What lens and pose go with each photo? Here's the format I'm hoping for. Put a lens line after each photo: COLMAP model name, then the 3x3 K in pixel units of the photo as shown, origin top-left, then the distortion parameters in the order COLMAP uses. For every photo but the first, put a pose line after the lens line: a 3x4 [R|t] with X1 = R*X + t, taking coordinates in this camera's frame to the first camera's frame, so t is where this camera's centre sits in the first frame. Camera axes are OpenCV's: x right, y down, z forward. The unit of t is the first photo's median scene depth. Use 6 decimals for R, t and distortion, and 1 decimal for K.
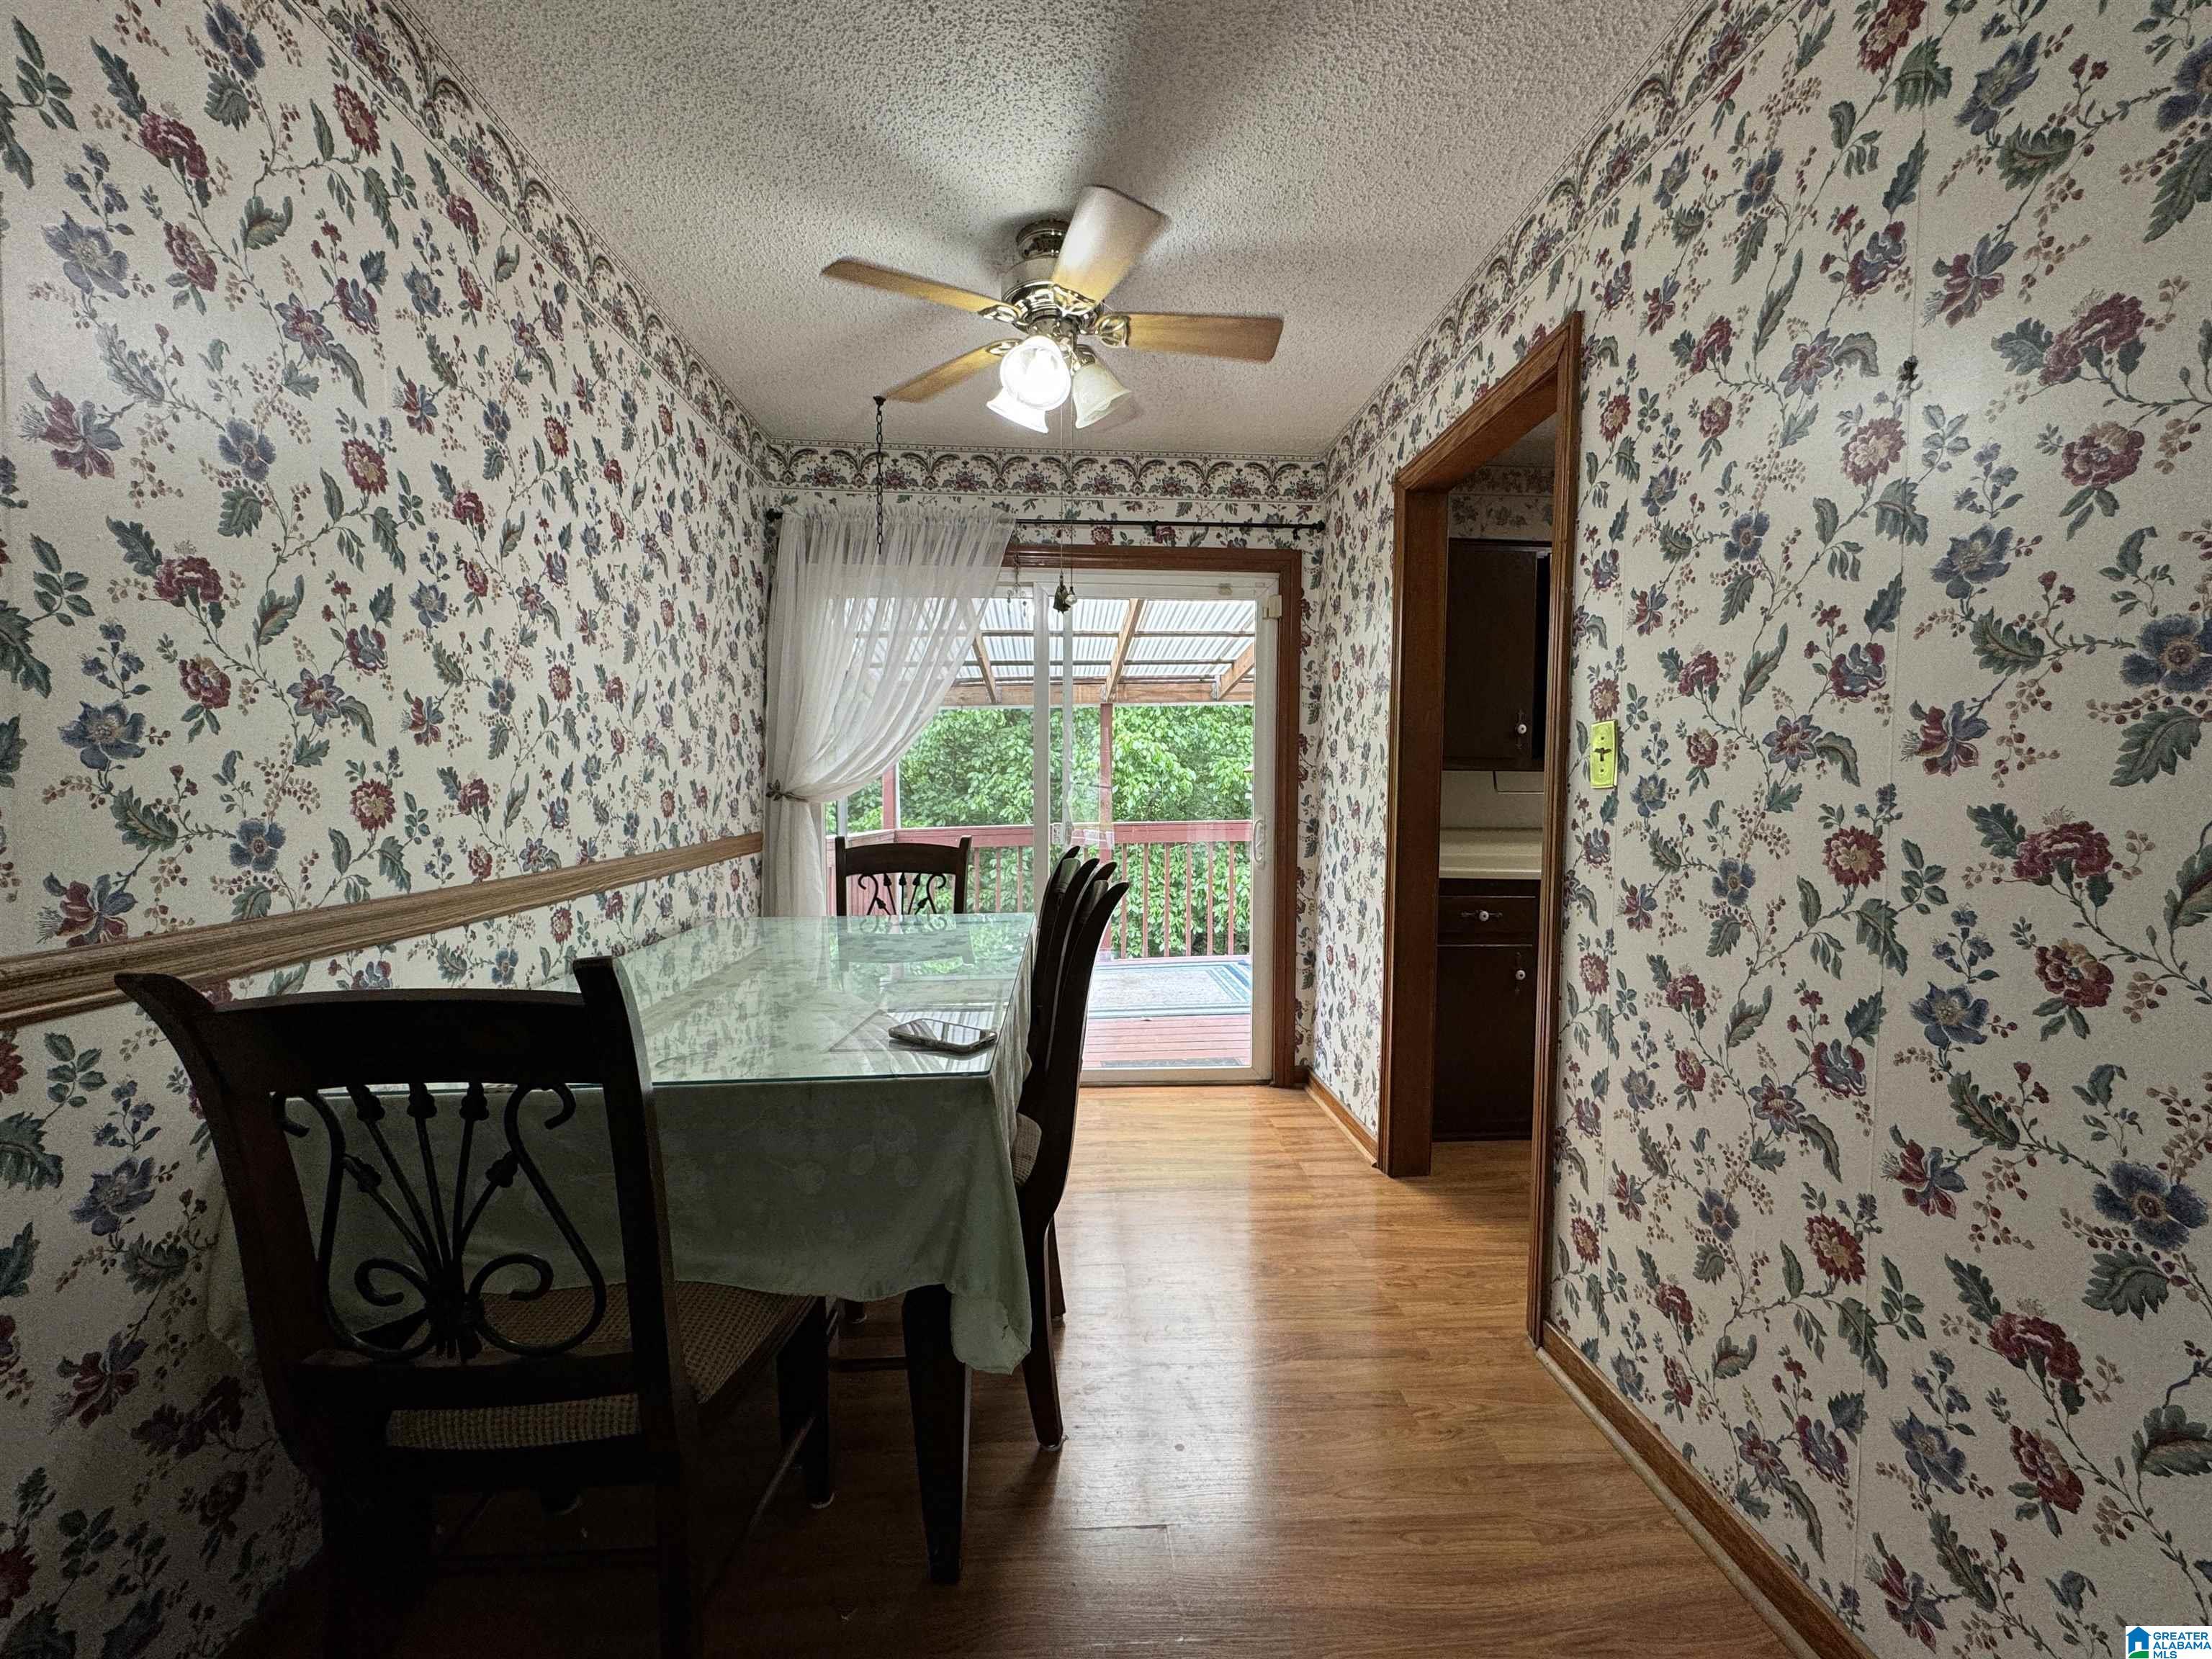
lens RADIAL K [[882.7, 0, 1096.2], [0, 882.7, 830.1], [0, 0, 1]] dist [-0.001269, 0.000016]
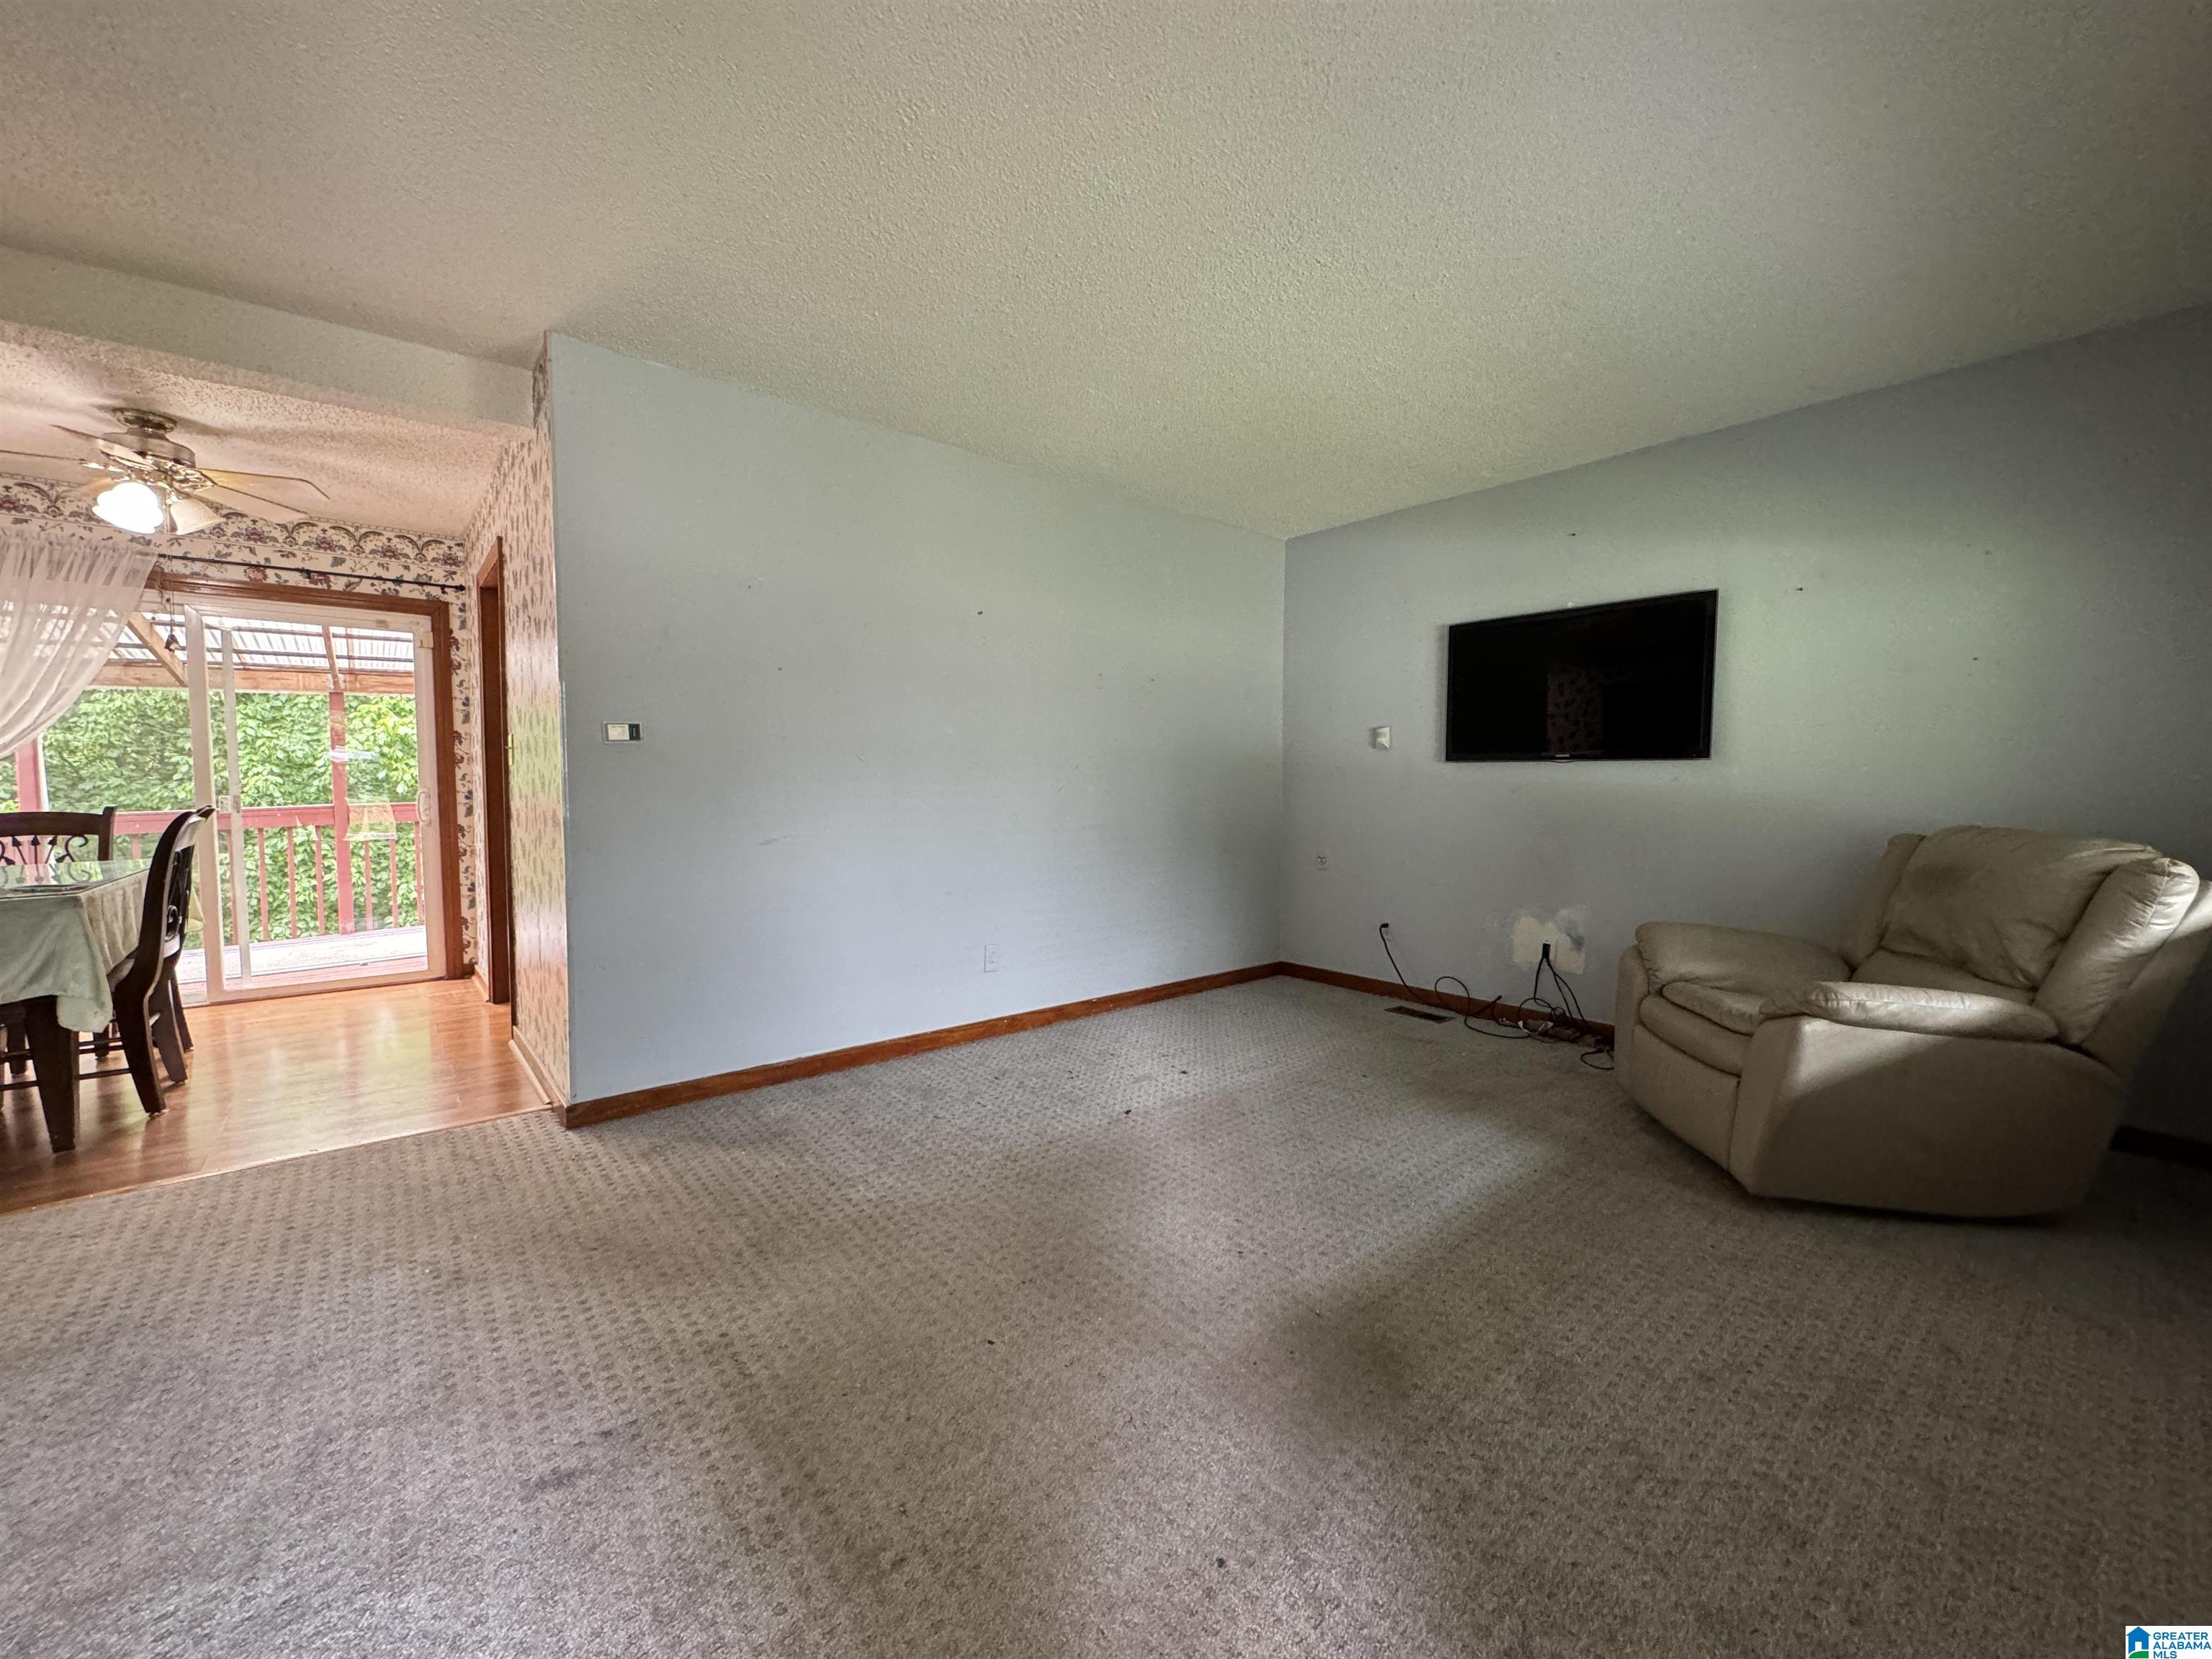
lens RADIAL K [[882.7, 0, 1105.5], [0, 882.7, 829.4], [0, 0, 1]] dist [-0.001269, 0.000016]
pose [[0.799049, -0.040107, 0.599927, 0.211734], [0.032339, 0.999195, 0.023726, 0.052126], [-0.600396, 0.000443, 0.799703, -0.788049]]
